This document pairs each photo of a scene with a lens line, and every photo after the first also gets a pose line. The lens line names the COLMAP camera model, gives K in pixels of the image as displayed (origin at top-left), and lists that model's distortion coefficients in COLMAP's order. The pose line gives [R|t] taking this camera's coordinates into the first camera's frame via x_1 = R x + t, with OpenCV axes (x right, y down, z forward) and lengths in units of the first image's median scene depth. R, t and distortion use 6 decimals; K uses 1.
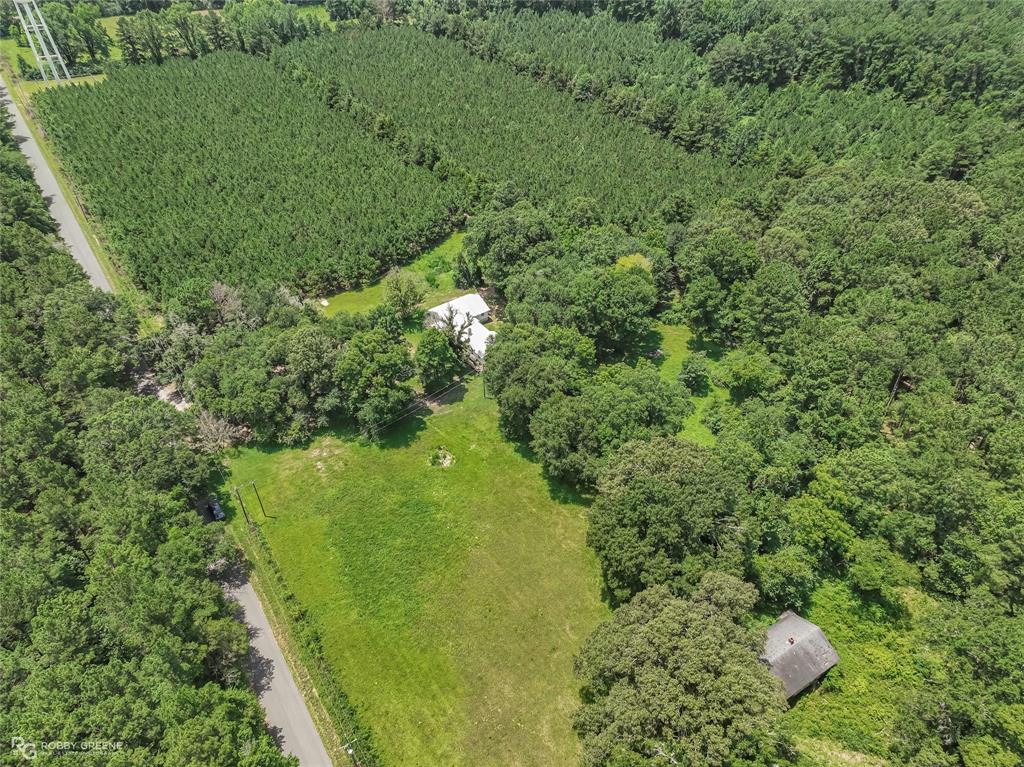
lens RADIAL K [[710.4, 0, 516.6], [0, 710.4, 382.5], [0, 0, 1]] dist [0.033544, 0.024308]
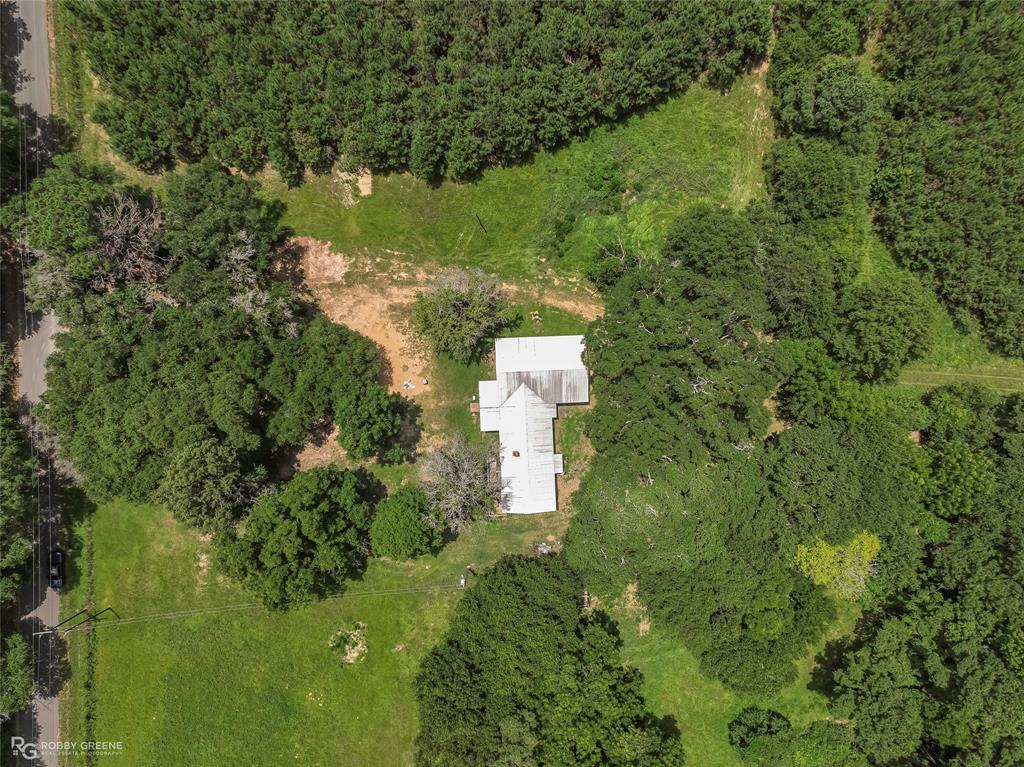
lens RADIAL K [[710.4, 0, 513.7], [0, 710.4, 382.1], [0, 0, 1]] dist [0.033544, 0.024308]
pose [[0.827502, 0.561366, 0.010382, -0.091517], [-0.360239, 0.516658, 0.776719, -0.475392], [0.430660, -0.646477, 0.629762, 0.577745]]
